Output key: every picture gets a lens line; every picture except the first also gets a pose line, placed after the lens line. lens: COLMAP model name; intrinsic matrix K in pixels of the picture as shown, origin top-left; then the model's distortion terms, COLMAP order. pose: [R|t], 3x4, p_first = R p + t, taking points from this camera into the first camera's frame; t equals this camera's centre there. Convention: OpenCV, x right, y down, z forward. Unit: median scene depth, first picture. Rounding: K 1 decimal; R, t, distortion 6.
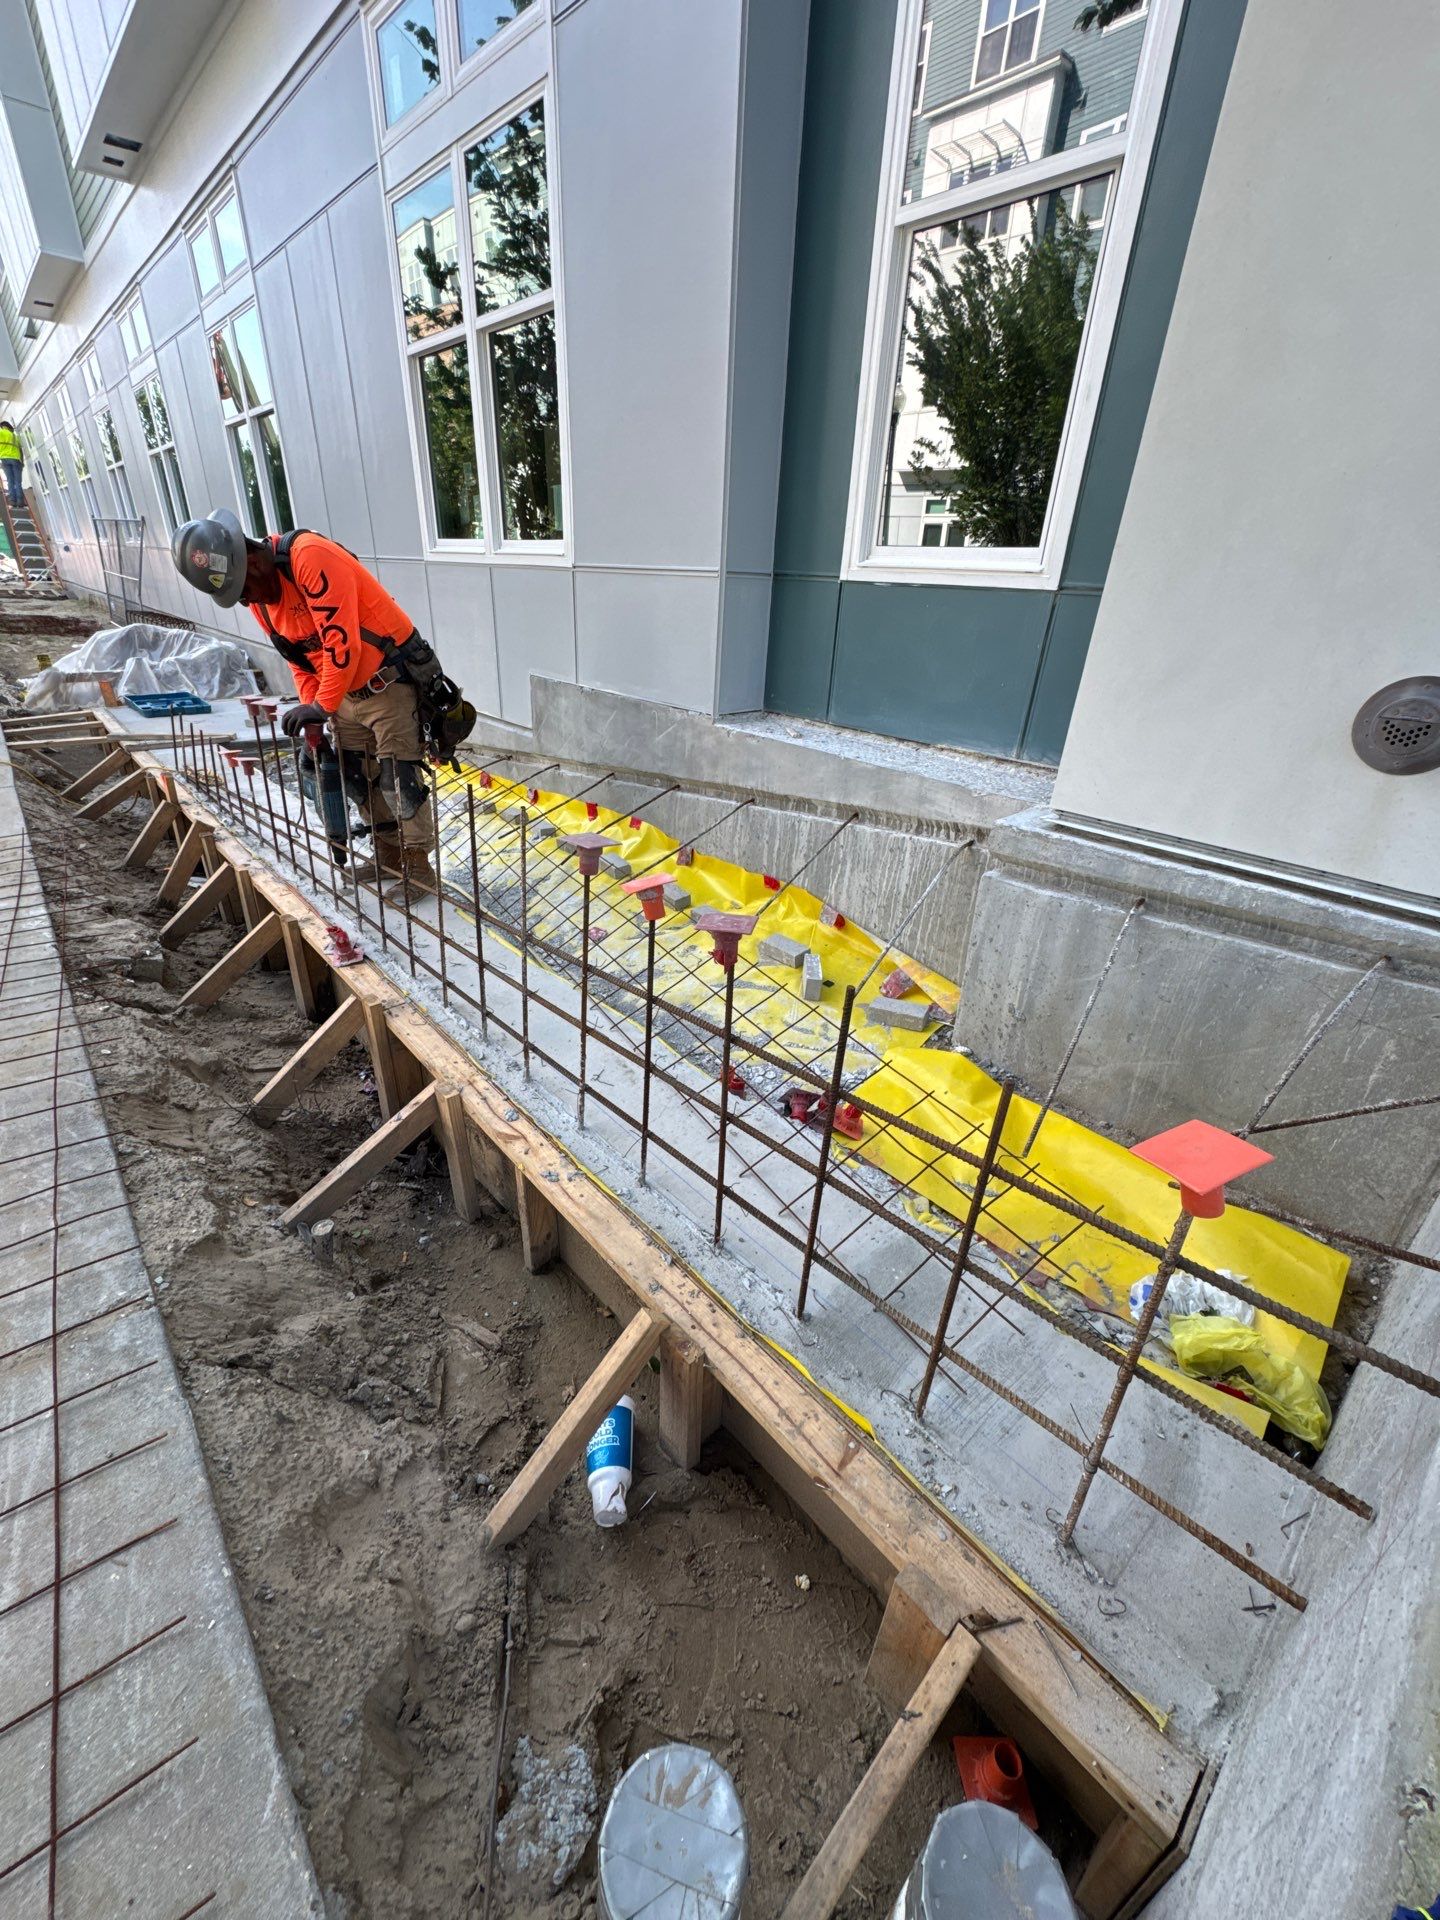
lens RADIAL K [[762.1, 0, 720.0], [0, 762.1, 960.0], [0, 0, 1]] dist [-0.002245, 0.000663]
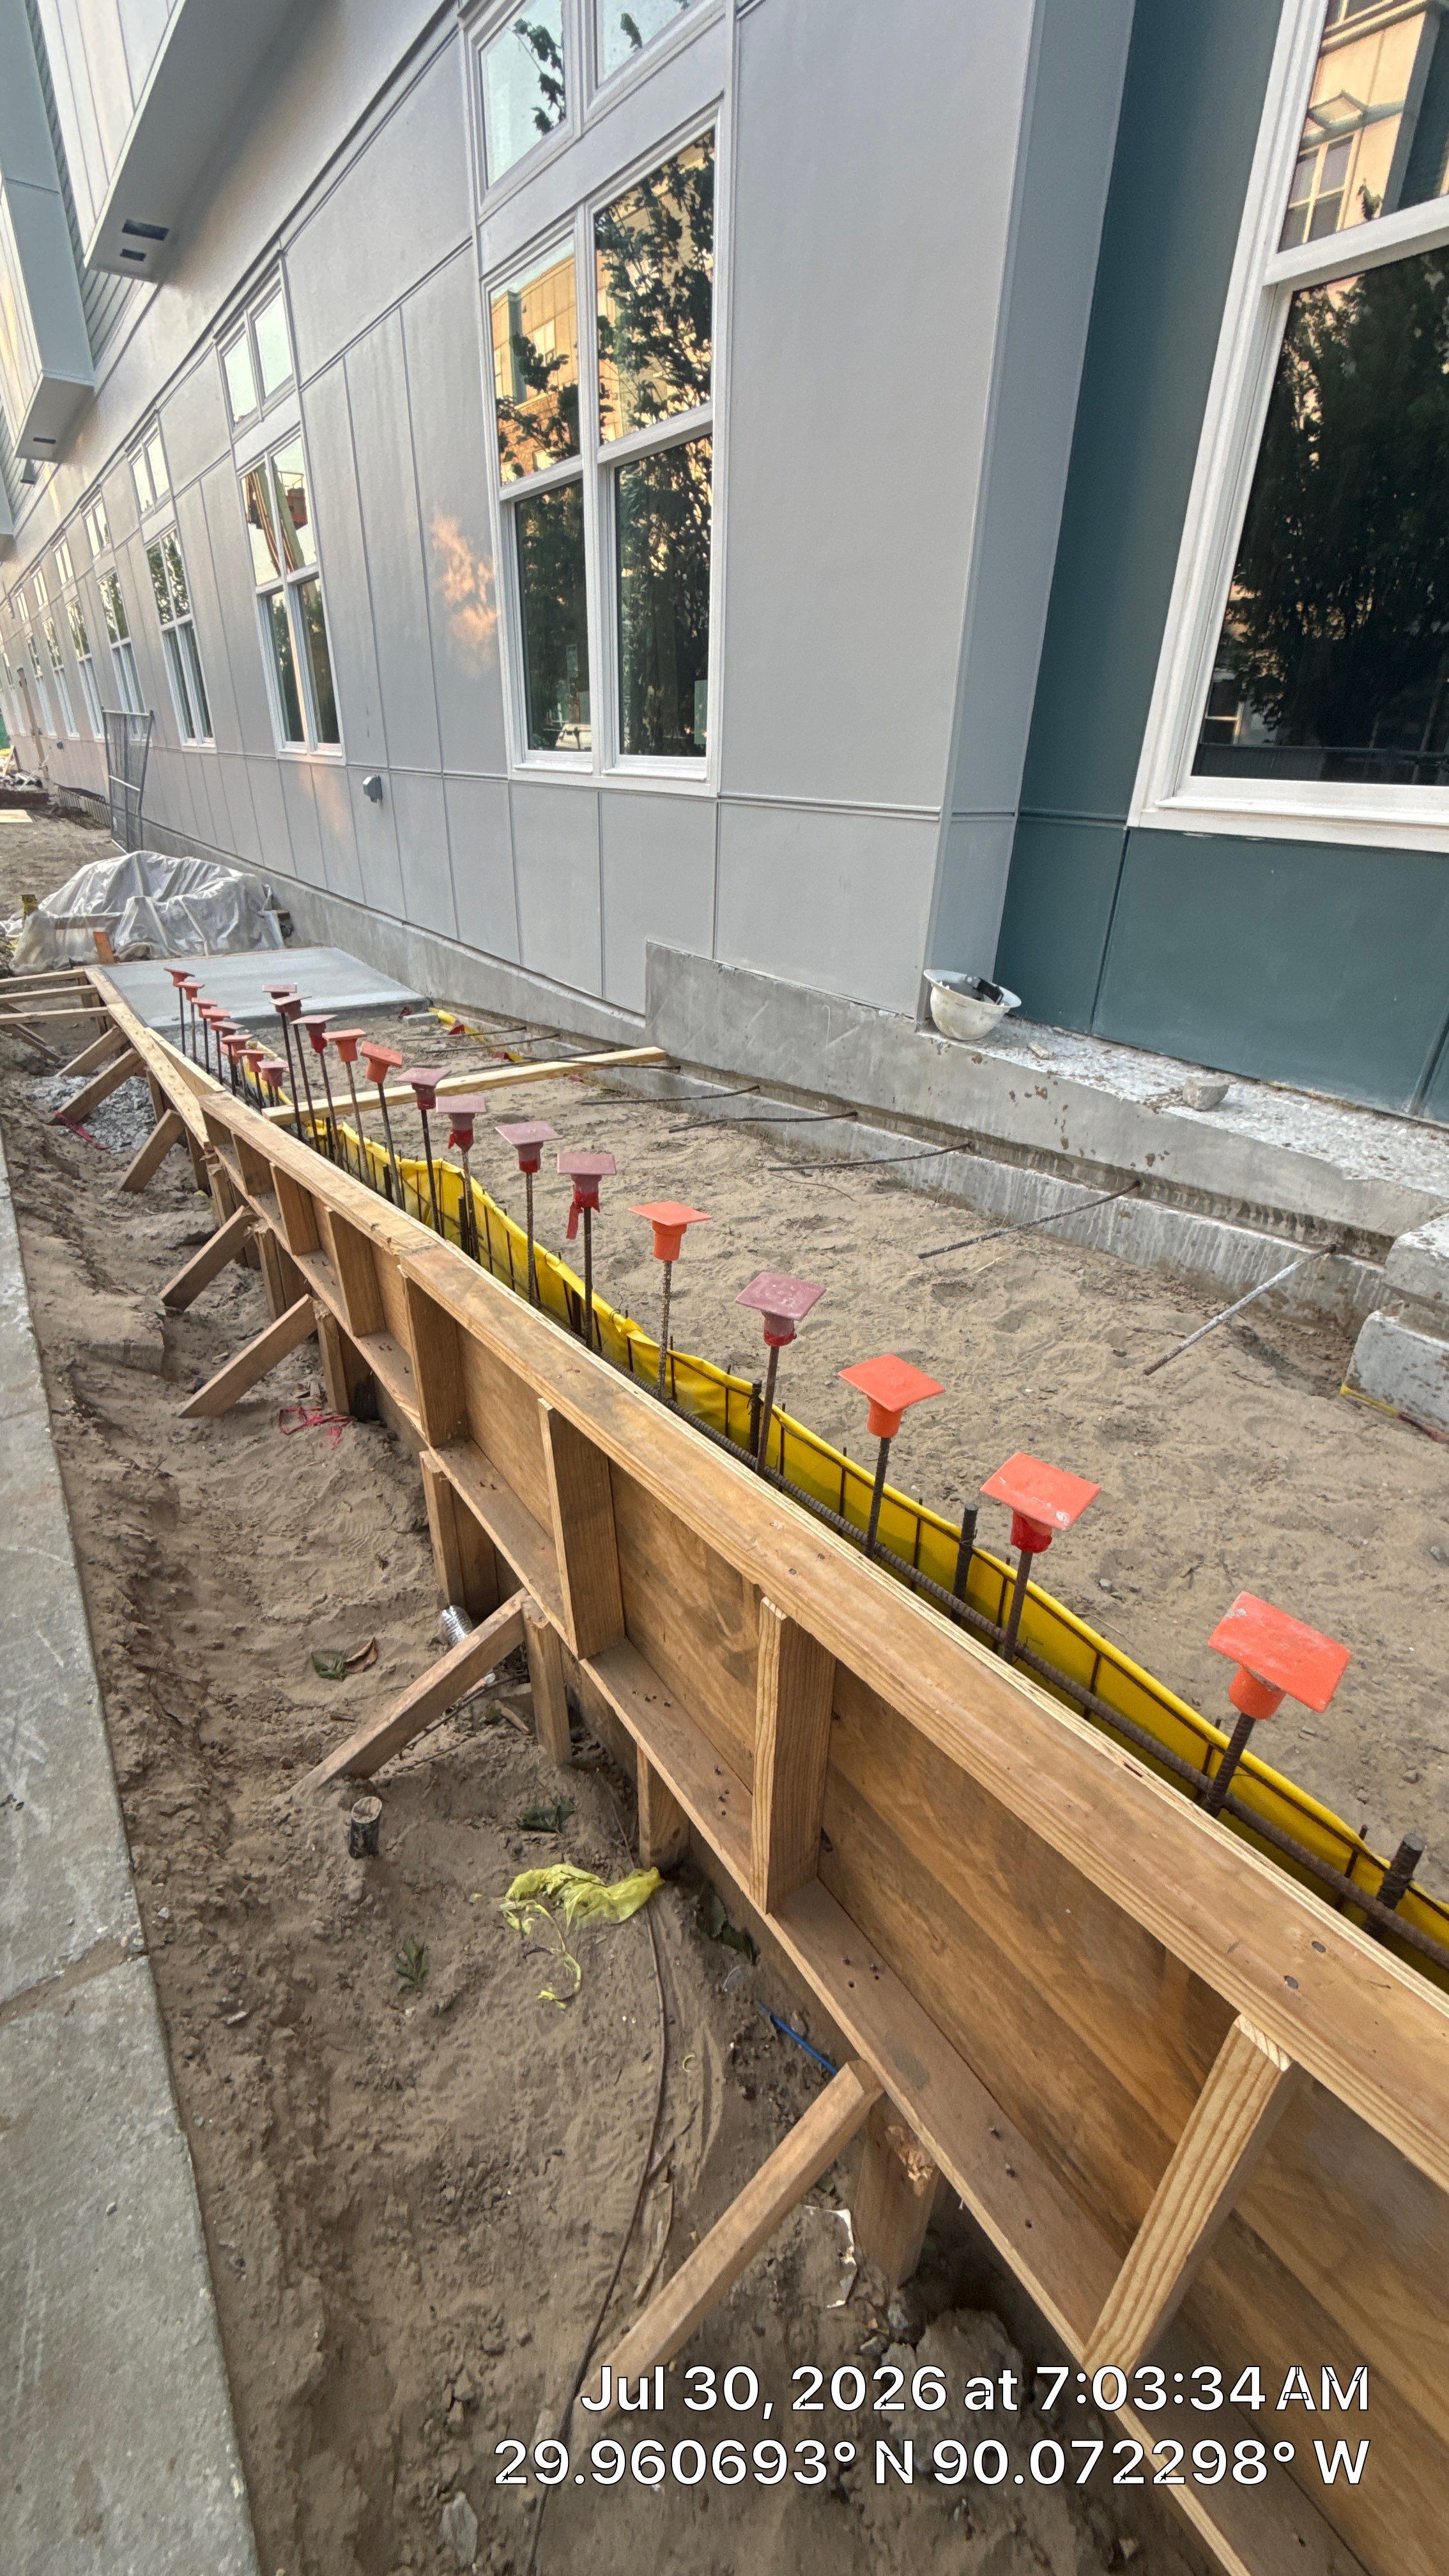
lens RADIAL K [[1030.9, 0, 724.5], [0, 1030.9, 1288.0], [0, 0, 1]] dist [0.000568, -0.000480]
pose [[0.991207, 0.043997, -0.124791, -0.046290], [-0.042389, 0.998981, 0.015513, -0.075815], [0.125346, -0.010087, 0.992062, 0.049790]]
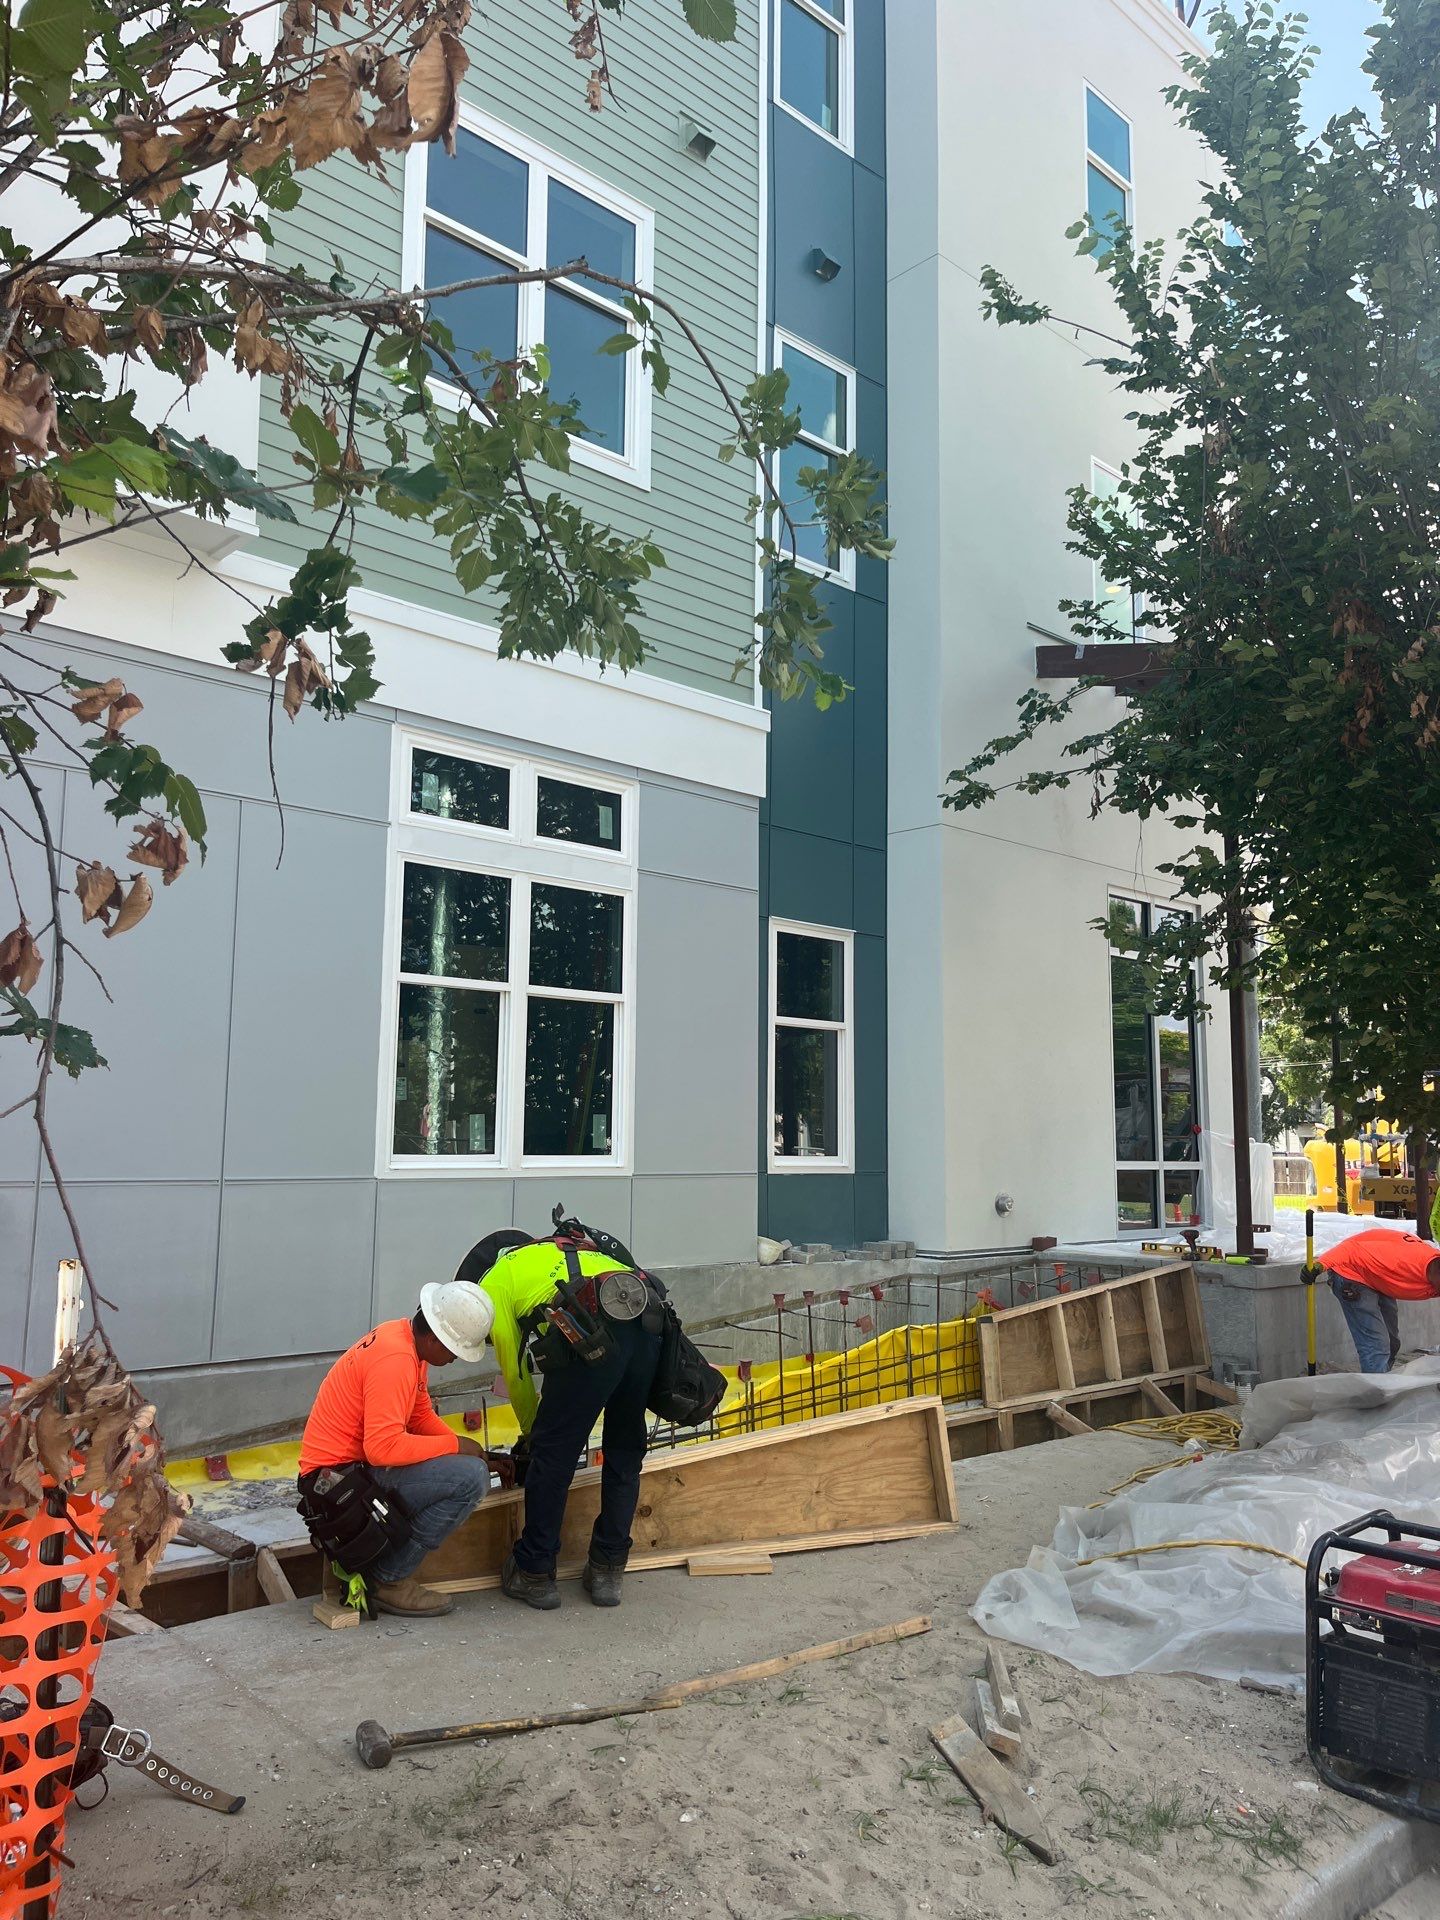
lens RADIAL K [[1485.0, 0, 720.0], [0, 1485.0, 960.0], [0, 0, 1]] dist [0.072008, -0.101784]
pose [[-0.010155, 0.080327, 0.996717, -2.524994], [0.439084, 0.895889, -0.067728, -0.587281], [-0.898388, 0.436955, -0.044368, 0.808765]]
